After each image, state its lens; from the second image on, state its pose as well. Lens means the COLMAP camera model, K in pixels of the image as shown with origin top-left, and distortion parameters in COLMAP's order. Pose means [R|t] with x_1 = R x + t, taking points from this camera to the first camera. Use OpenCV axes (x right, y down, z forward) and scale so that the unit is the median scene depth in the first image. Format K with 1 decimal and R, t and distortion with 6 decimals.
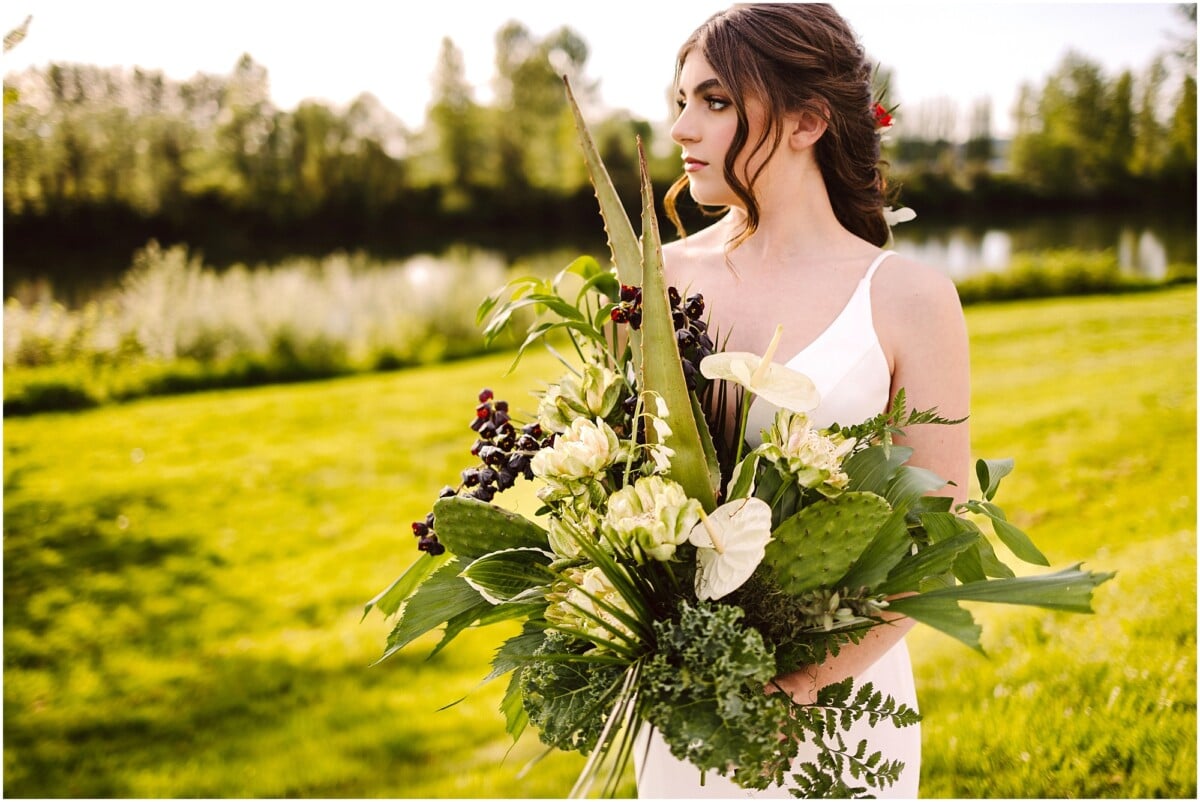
lens RADIAL K [[1176.9, 0, 600.0], [0, 1176.9, 401.0], [0, 0, 1]] dist [0.005690, -0.005299]
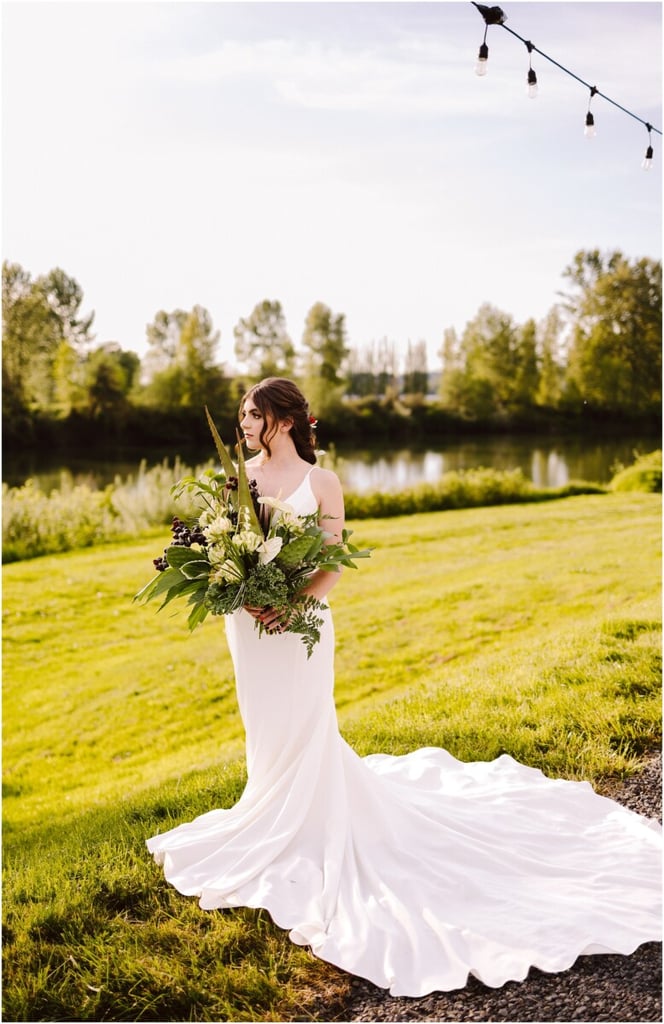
lens RADIAL K [[1064.6, 0, 299.9], [0, 1064.6, 507.4], [0, 0, 1]] dist [-0.000343, -0.001208]
pose [[0.980958, -0.012344, 0.193830, -0.313451], [0.029874, 0.995692, -0.087778, 0.213165], [-0.191911, 0.091897, 0.977100, -1.604513]]
